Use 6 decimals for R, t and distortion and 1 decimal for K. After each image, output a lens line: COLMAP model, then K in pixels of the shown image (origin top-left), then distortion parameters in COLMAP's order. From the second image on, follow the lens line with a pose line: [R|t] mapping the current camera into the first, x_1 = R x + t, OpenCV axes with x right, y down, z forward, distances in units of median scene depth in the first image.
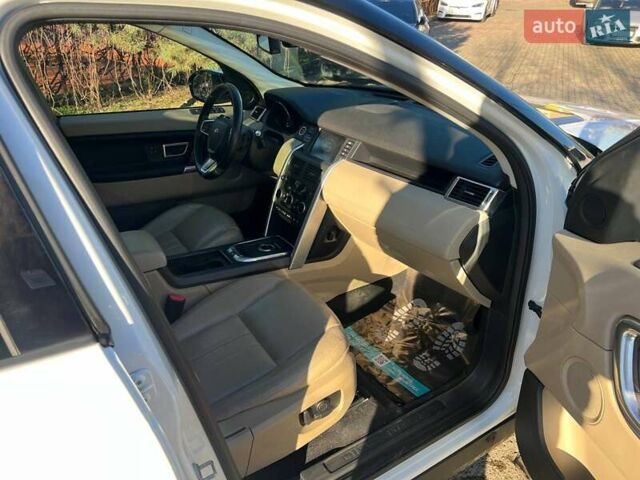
lens RADIAL K [[483.2, 0, 318.7], [0, 483.2, 241.3], [0, 0, 1]] dist [0.044859, -0.055456]
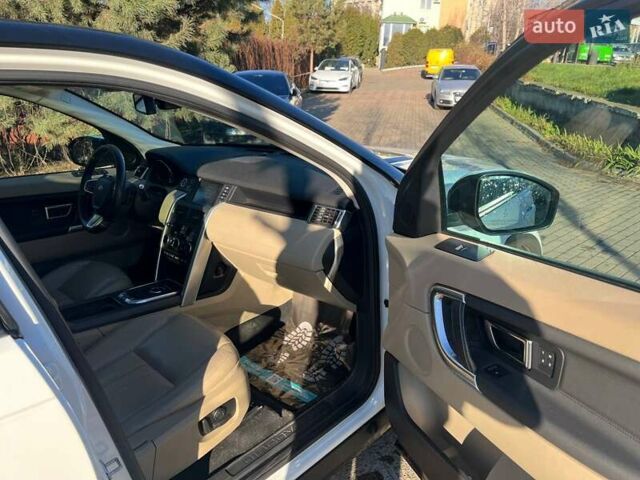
lens RADIAL K [[483.2, 0, 323.0], [0, 483.2, 241.5], [0, 0, 1]] dist [0.044859, -0.055456]
pose [[0.971375, -0.090109, 0.219799, 0.021507], [0.118276, 0.985880, -0.118536, 0.082091], [-0.206015, 0.141140, 0.968317, -0.137140]]
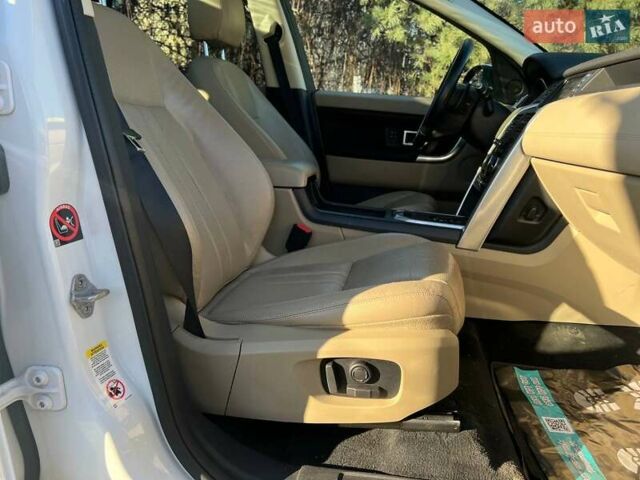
lens RADIAL K [[483.2, 0, 322.7], [0, 483.2, 242.7], [0, 0, 1]] dist [0.044859, -0.055456]
pose [[0.753951, 0.200323, -0.625642, 0.246303], [-0.331005, 0.938485, -0.098398, 0.194325], [0.567444, 0.281278, 0.773880, 0.328947]]
